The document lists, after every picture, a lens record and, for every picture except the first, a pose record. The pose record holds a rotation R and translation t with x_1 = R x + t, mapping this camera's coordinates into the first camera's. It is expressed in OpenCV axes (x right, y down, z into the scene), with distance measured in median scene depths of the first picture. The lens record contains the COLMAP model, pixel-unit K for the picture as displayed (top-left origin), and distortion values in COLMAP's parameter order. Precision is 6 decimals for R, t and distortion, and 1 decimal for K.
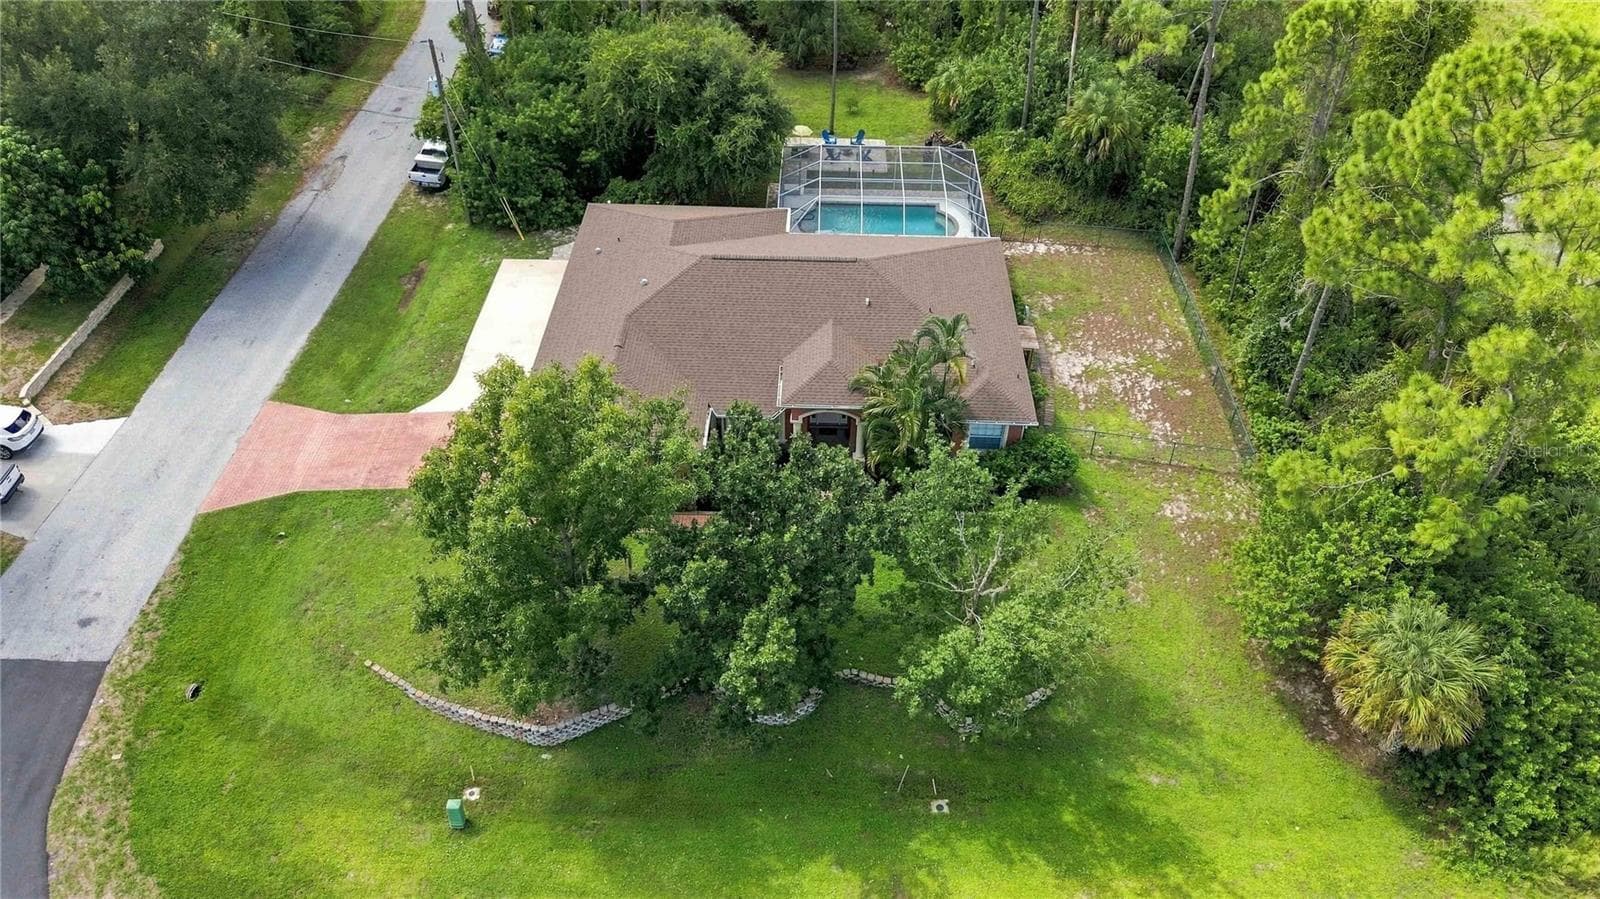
lens RADIAL K [[1142.3, 0, 801.8], [0, 1142.3, 449.9], [0, 0, 1]] dist [0.049802, -0.046588]
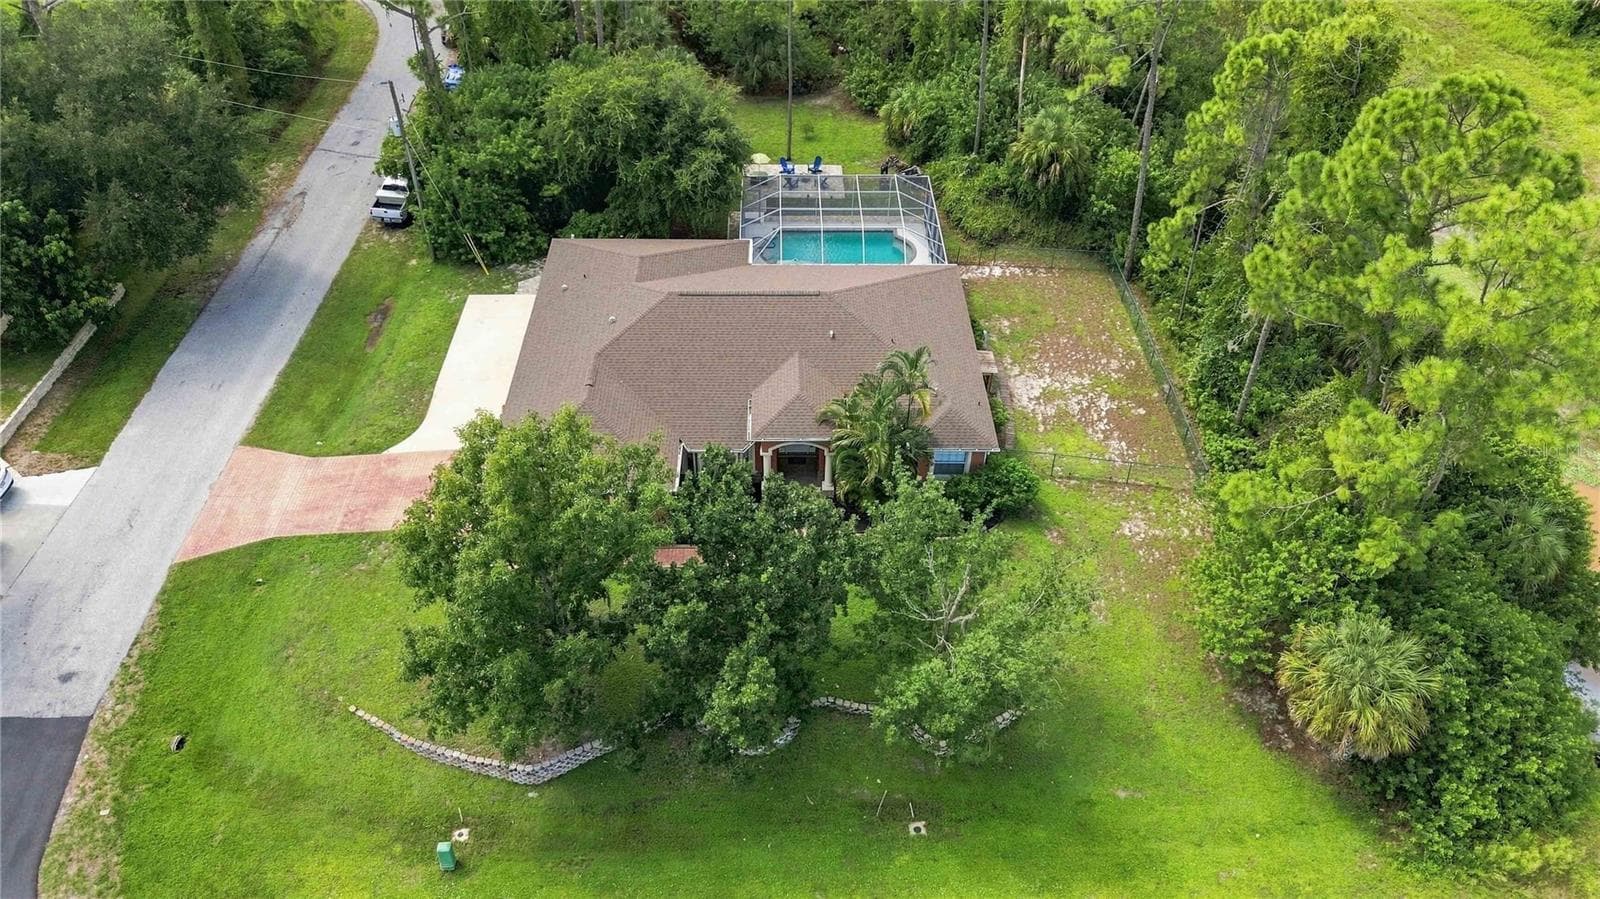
lens RADIAL K [[1142.3, 0, 802.1], [0, 1142.3, 449.4], [0, 0, 1]] dist [0.049802, -0.046588]
pose [[0.998983, -0.029180, 0.034359, -0.006912], [0.029233, 0.999572, -0.001035, -0.024702], [-0.034314, 0.002038, 0.999409, -0.024096]]
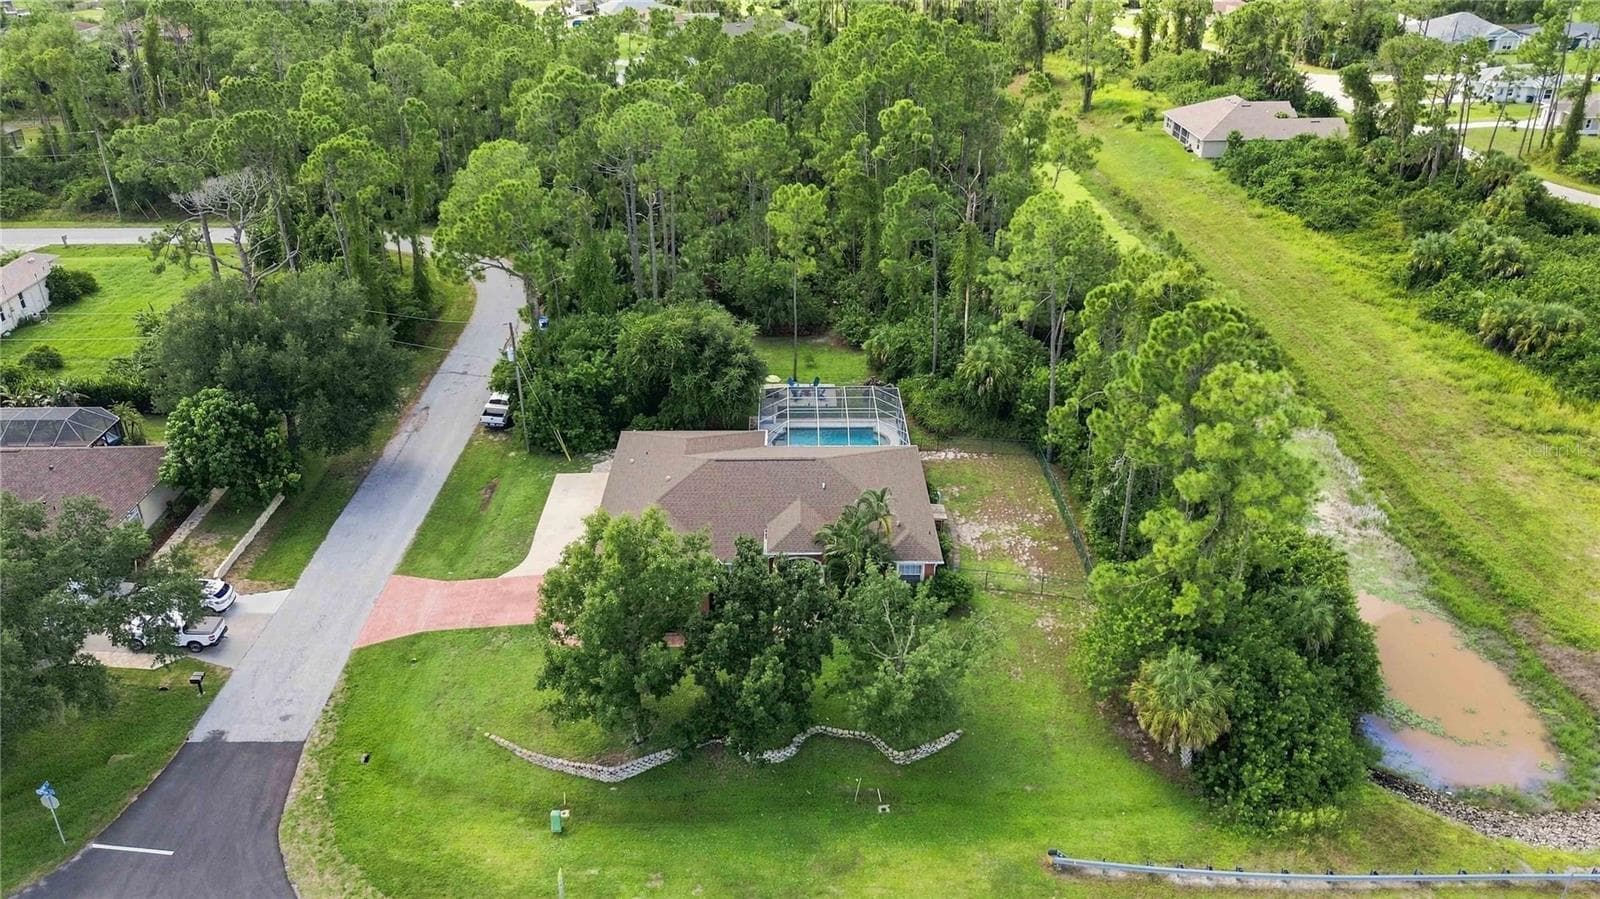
lens RADIAL K [[1142.3, 0, 802.6], [0, 1142.3, 442.8], [0, 0, 1]] dist [0.049802, -0.046588]
pose [[0.999104, -0.028725, 0.031091, -0.012144], [0.034982, 0.973874, -0.224378, 0.134213], [-0.023834, 0.225264, 0.974006, -0.402028]]
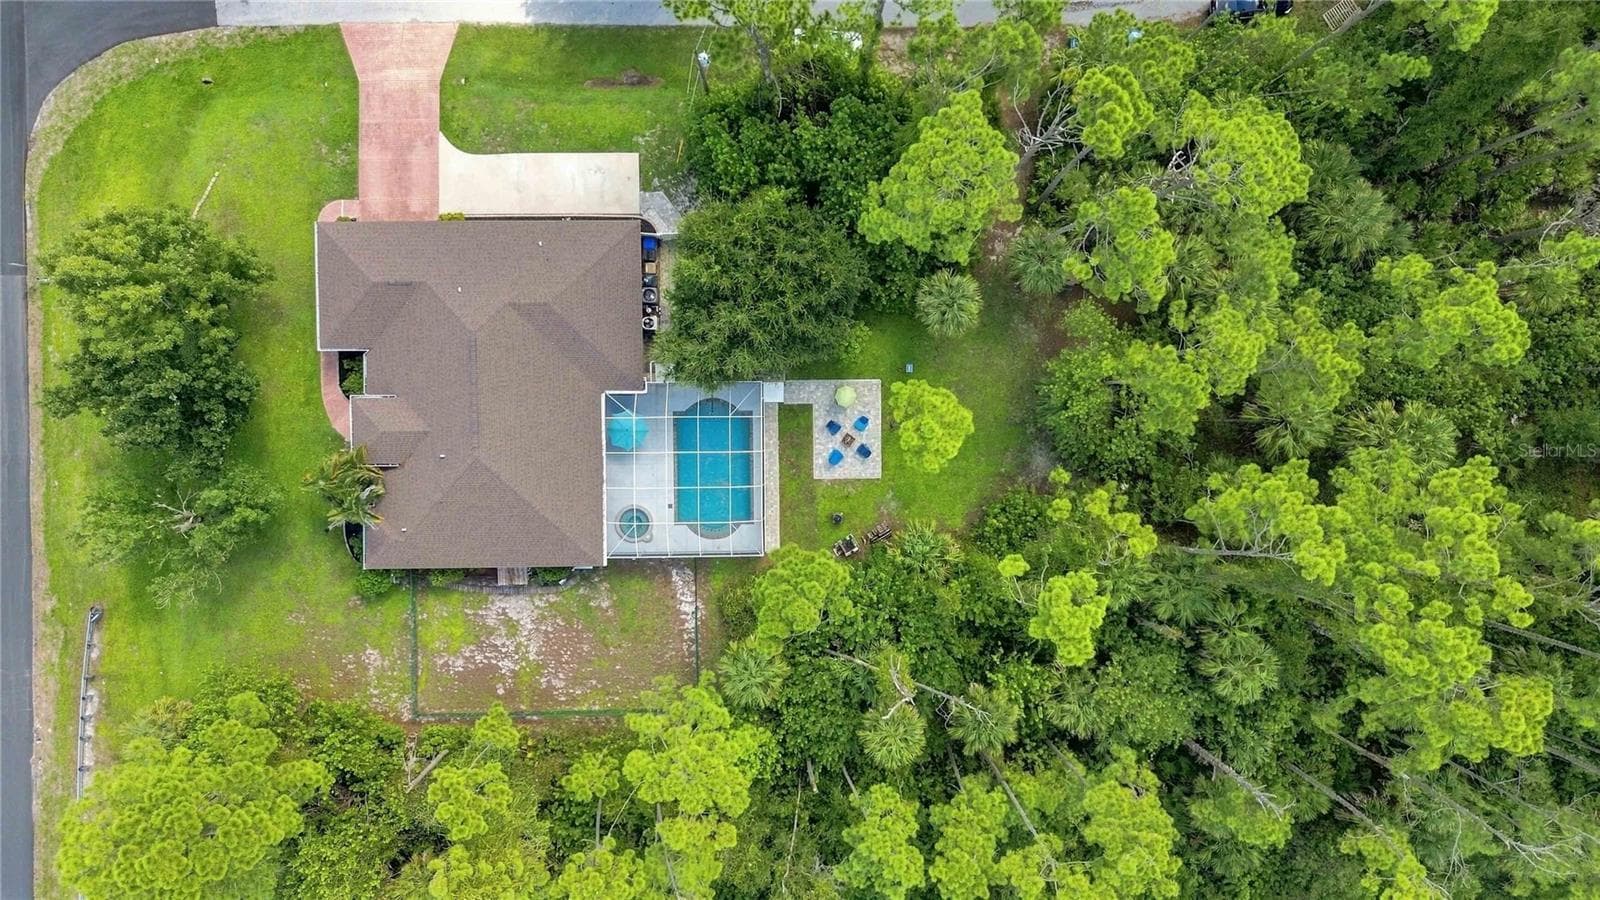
lens RADIAL K [[1142.3, 0, 799.1], [0, 1142.3, 459.4], [0, 0, 1]] dist [0.049802, -0.046588]
pose [[0.037116, 0.999273, 0.008731, 0.063322], [-0.651836, 0.017587, 0.758156, -1.395983], [0.757451, -0.033831, 0.652015, 0.406099]]
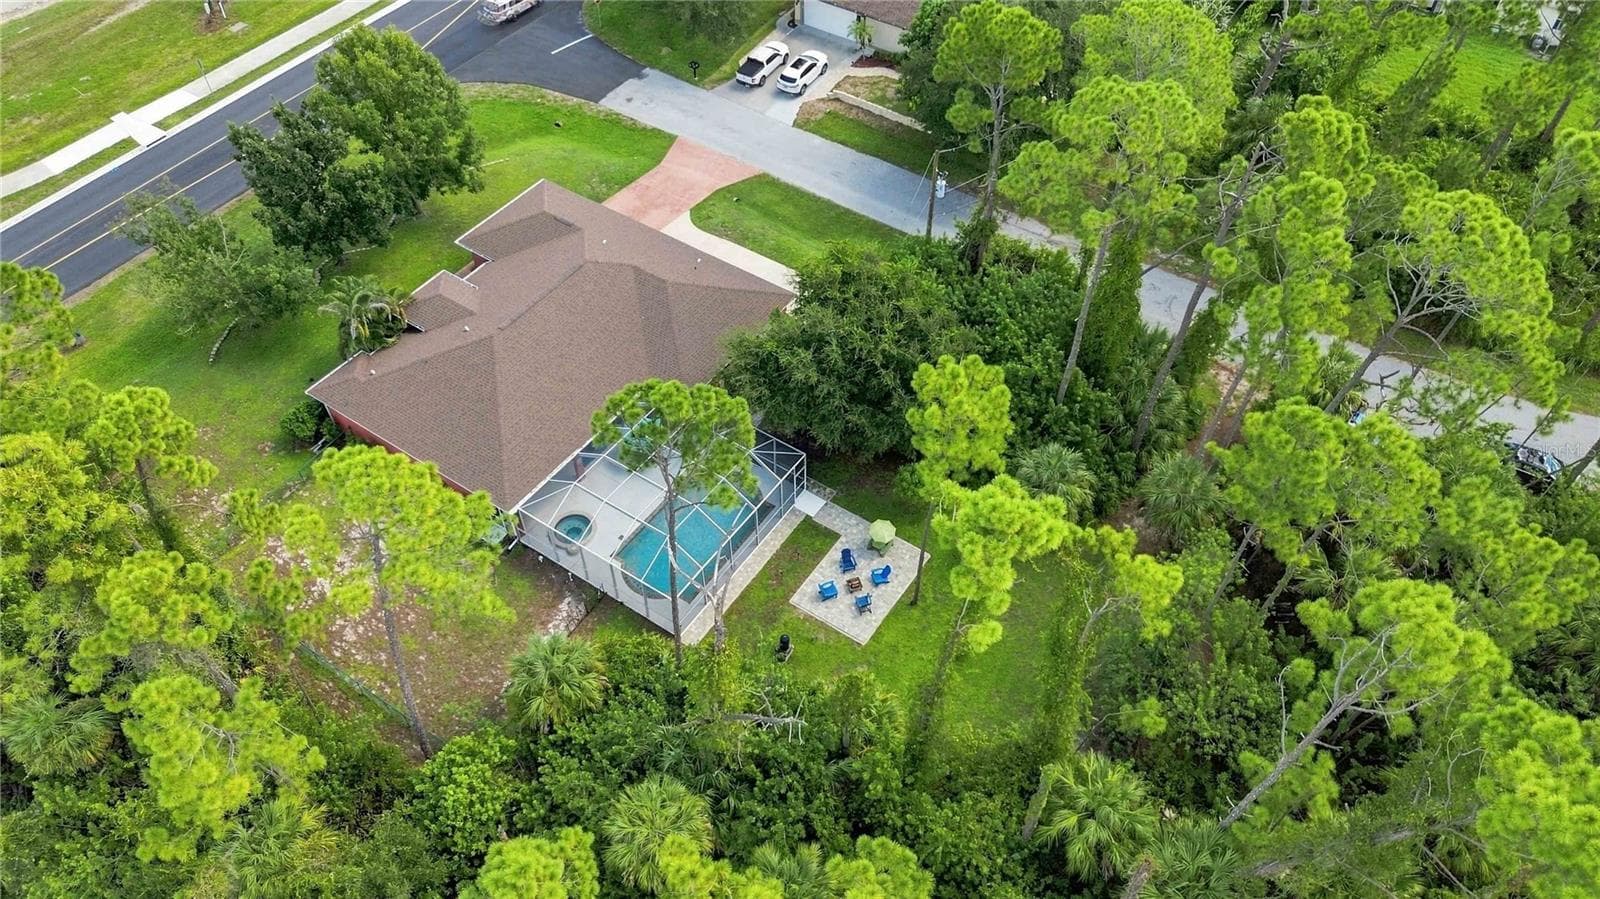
lens RADIAL K [[1142.3, 0, 798.3], [0, 1142.3, 445.2], [0, 0, 1]] dist [0.049802, -0.046588]
pose [[-0.540268, 0.624239, -0.564302, 0.615517], [-0.554694, 0.240091, 0.796662, -1.234085], [0.632792, 0.743426, 0.216548, 1.007076]]
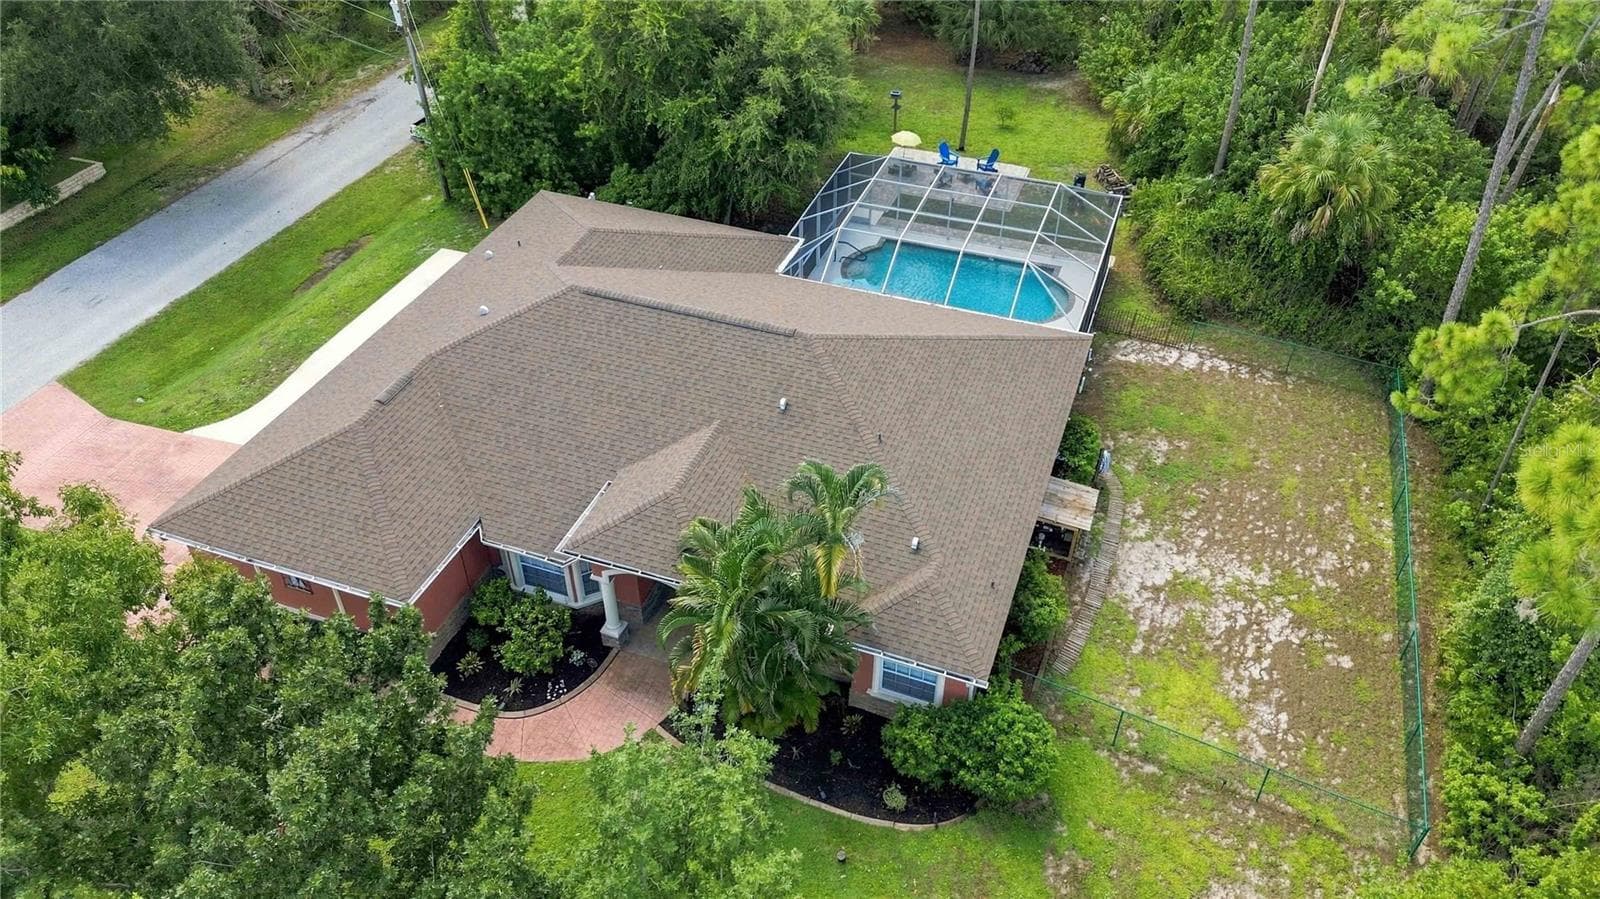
lens RADIAL K [[1142.3, 0, 803.9], [0, 1142.3, 449.2], [0, 0, 1]] dist [0.049802, -0.046588]
pose [[0.947225, 0.197861, -0.252221, 0.216116], [-0.202264, 0.979293, 0.008623, -0.109121], [0.248705, 0.042847, 0.967631, 0.399118]]
